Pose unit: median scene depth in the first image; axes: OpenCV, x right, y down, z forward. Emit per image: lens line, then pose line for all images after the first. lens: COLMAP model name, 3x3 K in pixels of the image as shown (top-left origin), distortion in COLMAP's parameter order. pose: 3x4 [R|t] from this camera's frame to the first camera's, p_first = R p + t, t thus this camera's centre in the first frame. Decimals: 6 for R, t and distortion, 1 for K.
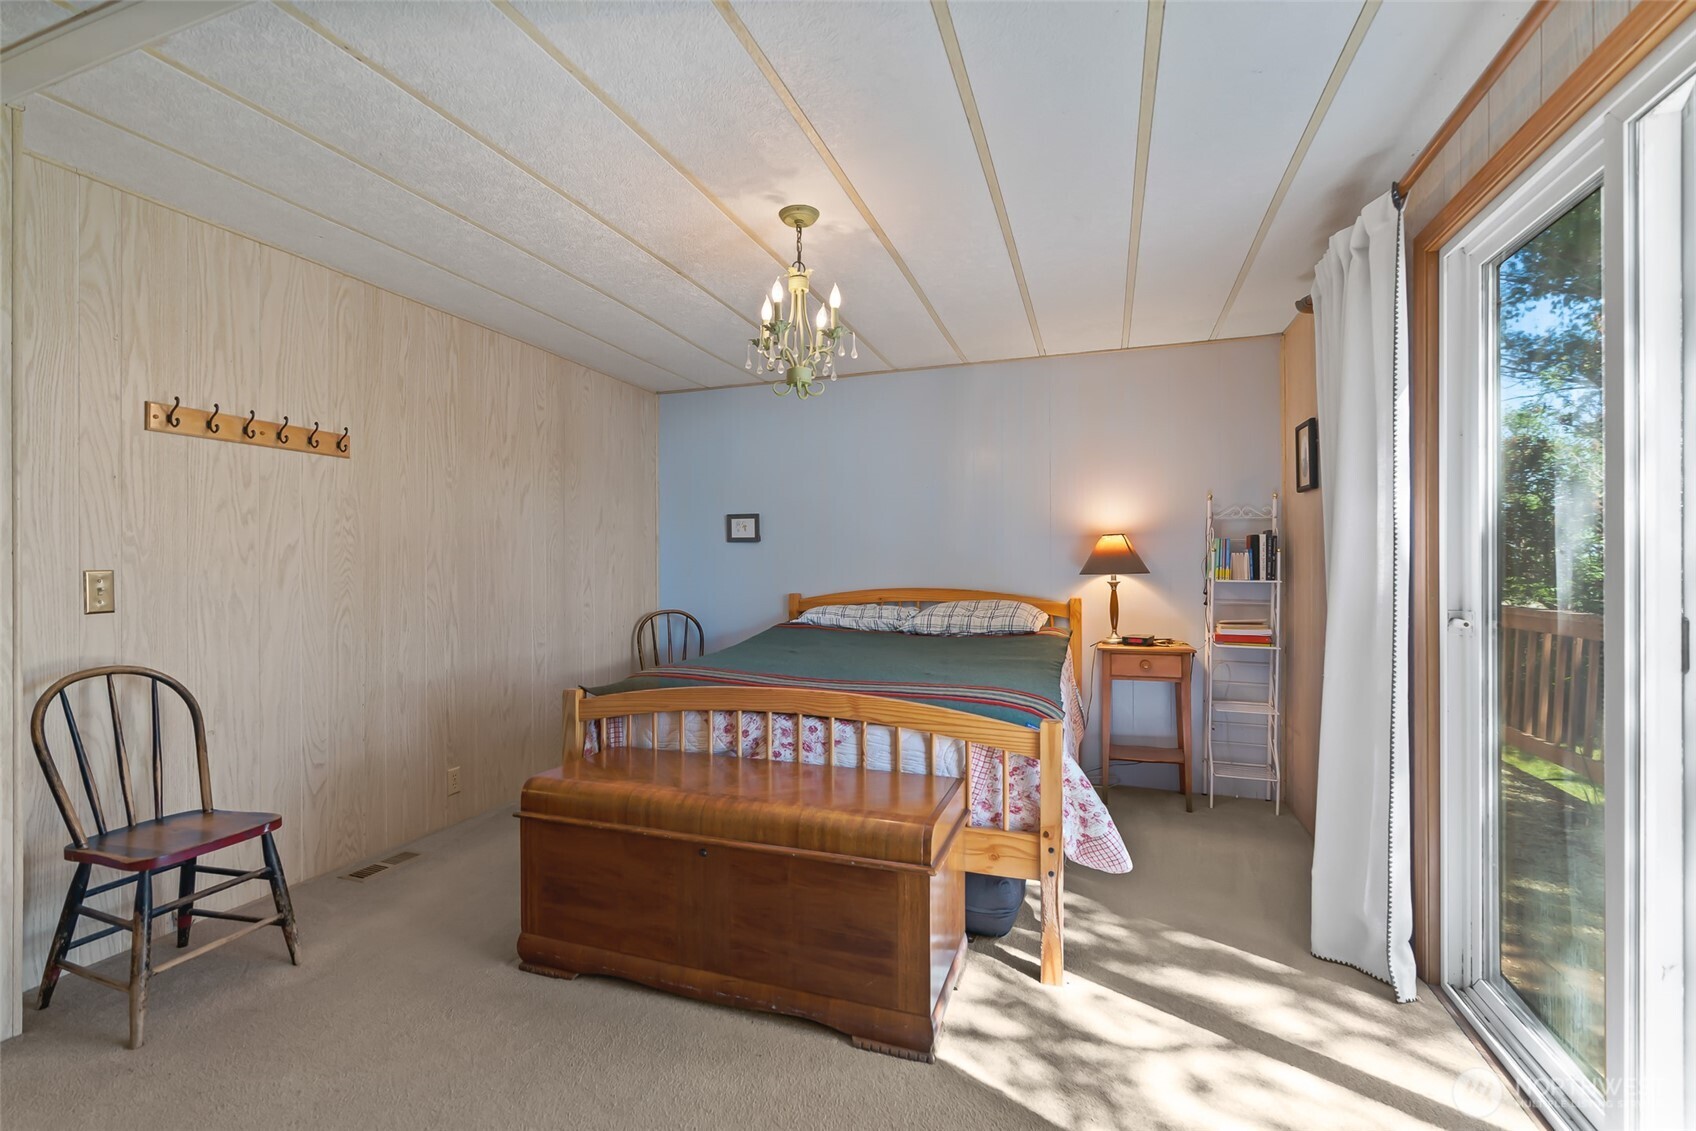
lens RADIAL K [[820.7, 0, 773.7], [0, 820.7, 565.6], [0, 0, 1]] dist [-0.002148, -0.000193]
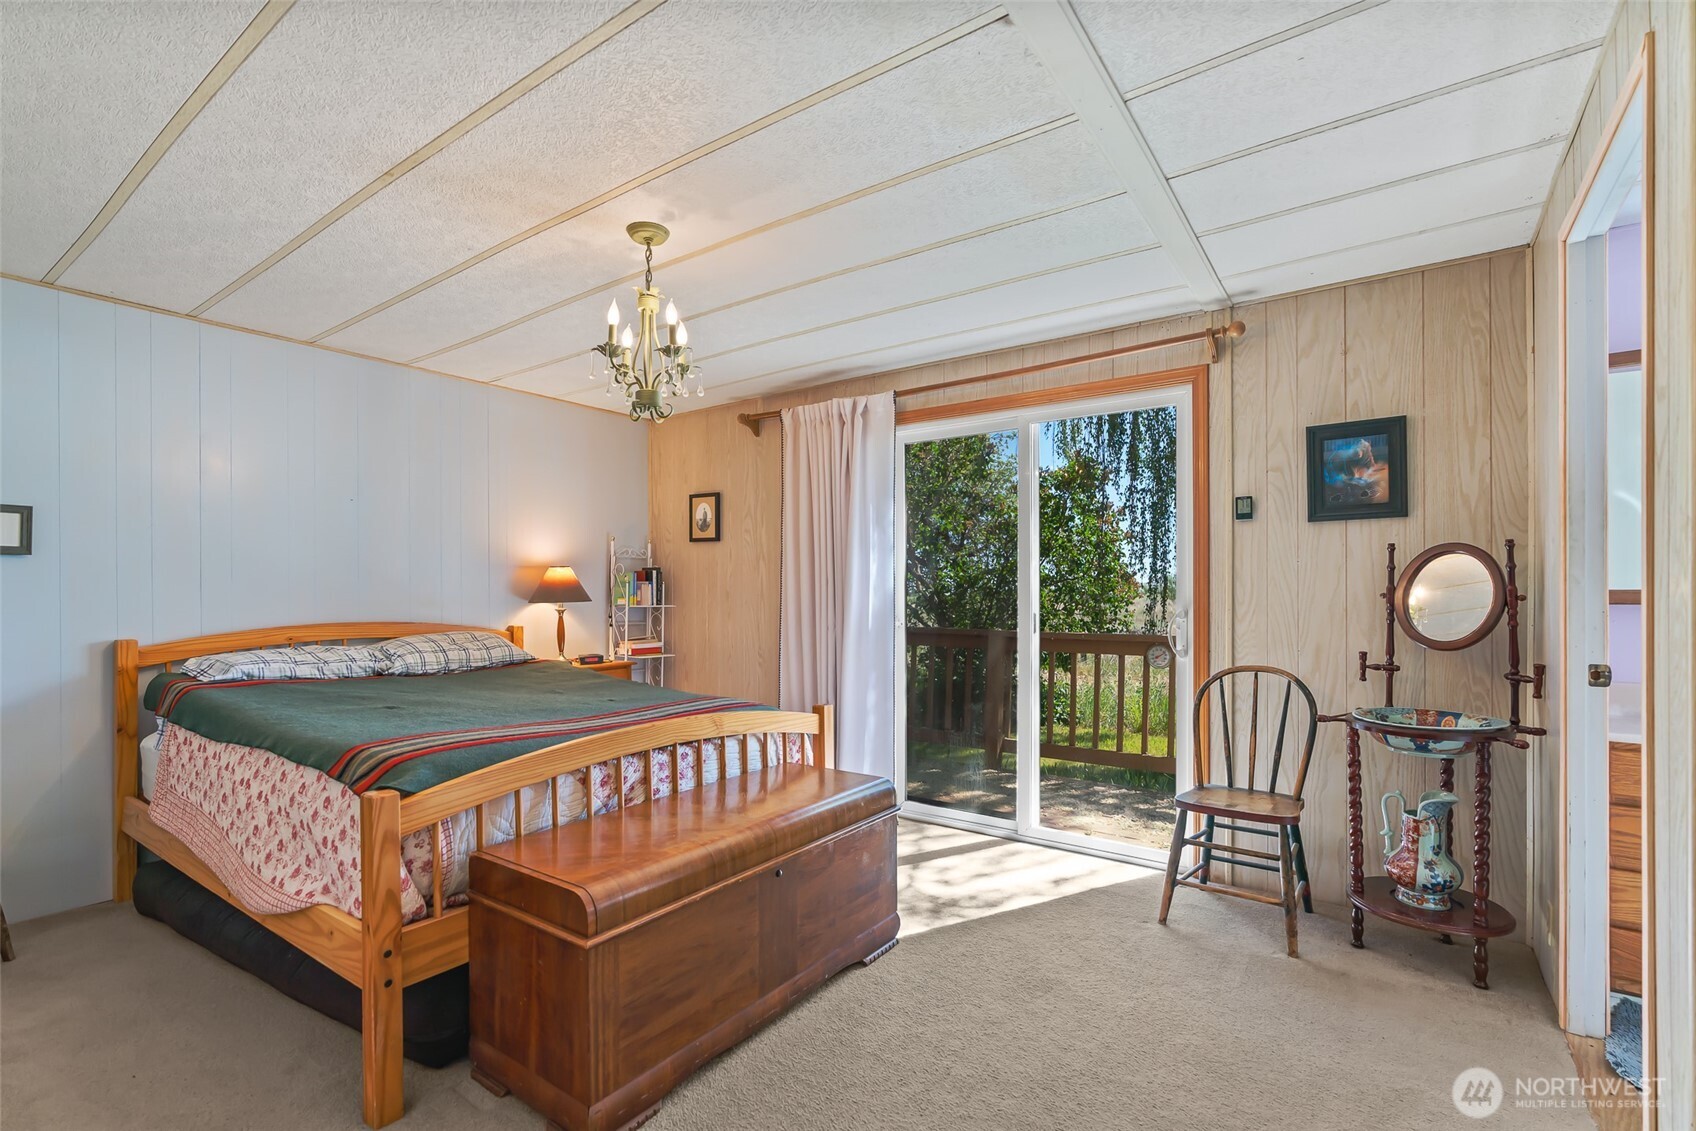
lens RADIAL K [[779.5, 0, 914.1], [0, 779.5, 594.5], [0, 0, 1]] dist [-0.007231, 0.002300]
pose [[0.171279, -0.002191, 0.985220, -0.739811], [0.002131, 0.999996, 0.001853, -0.001202], [-0.985220, 0.001782, 0.171283, 0.482090]]
